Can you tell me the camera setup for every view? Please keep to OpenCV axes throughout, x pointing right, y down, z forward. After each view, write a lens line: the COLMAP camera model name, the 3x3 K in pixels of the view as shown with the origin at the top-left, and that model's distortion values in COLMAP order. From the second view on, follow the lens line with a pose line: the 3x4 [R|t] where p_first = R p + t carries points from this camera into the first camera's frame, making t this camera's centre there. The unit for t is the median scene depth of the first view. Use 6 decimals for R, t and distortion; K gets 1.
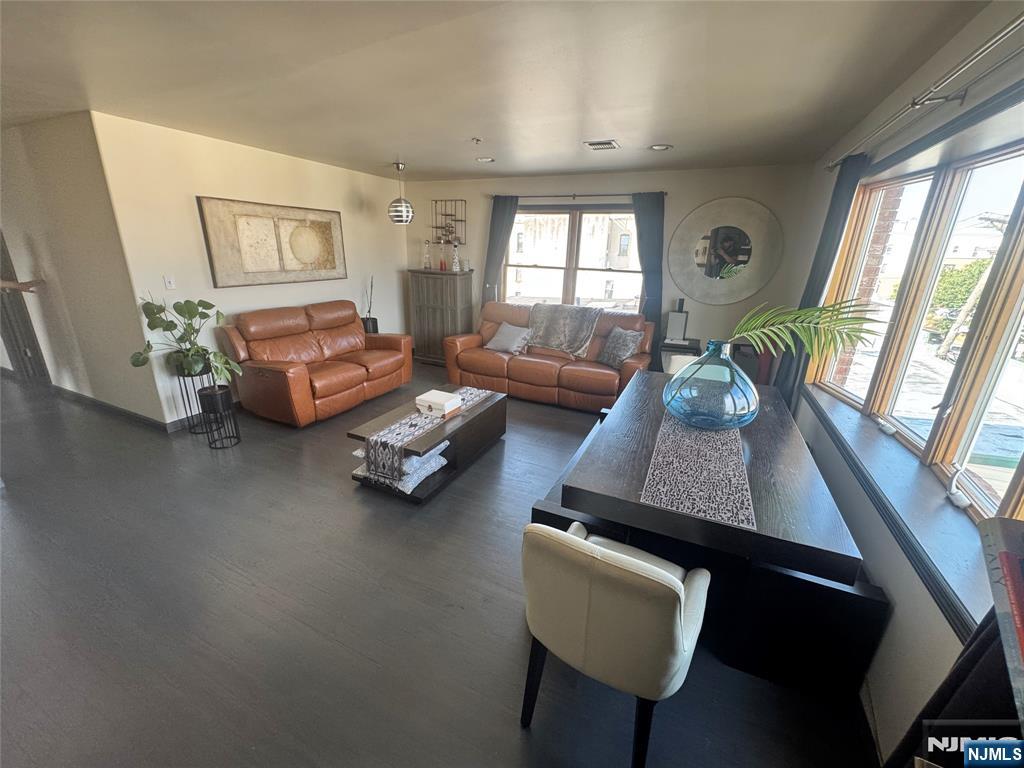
lens RADIAL K [[410.7, 0, 510.8], [0, 410.7, 379.6], [0, 0, 1]] dist [-0.001336, -0.000249]
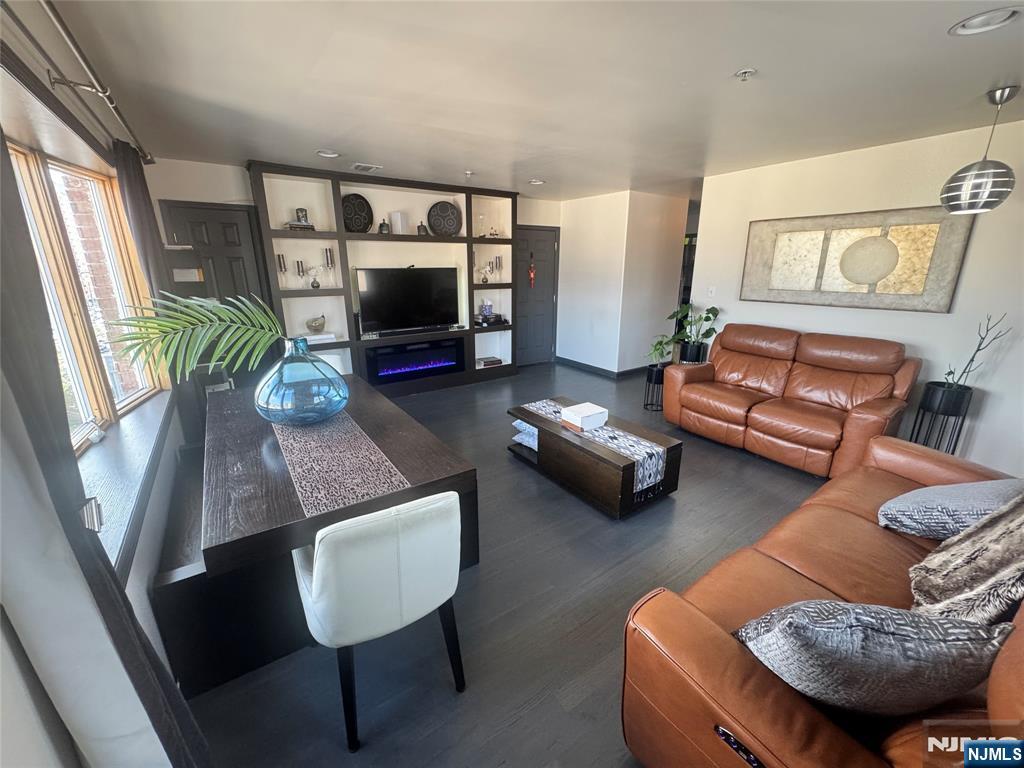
lens RADIAL K [[410.7, 0, 511.0], [0, 410.7, 385.9], [0, 0, 1]] dist [-0.001336, -0.000249]
pose [[-0.500940, 0.222093, -0.836501, 0.538441], [-0.271385, 0.877462, 0.395487, -0.259659], [0.821833, 0.425129, -0.379283, 0.895733]]
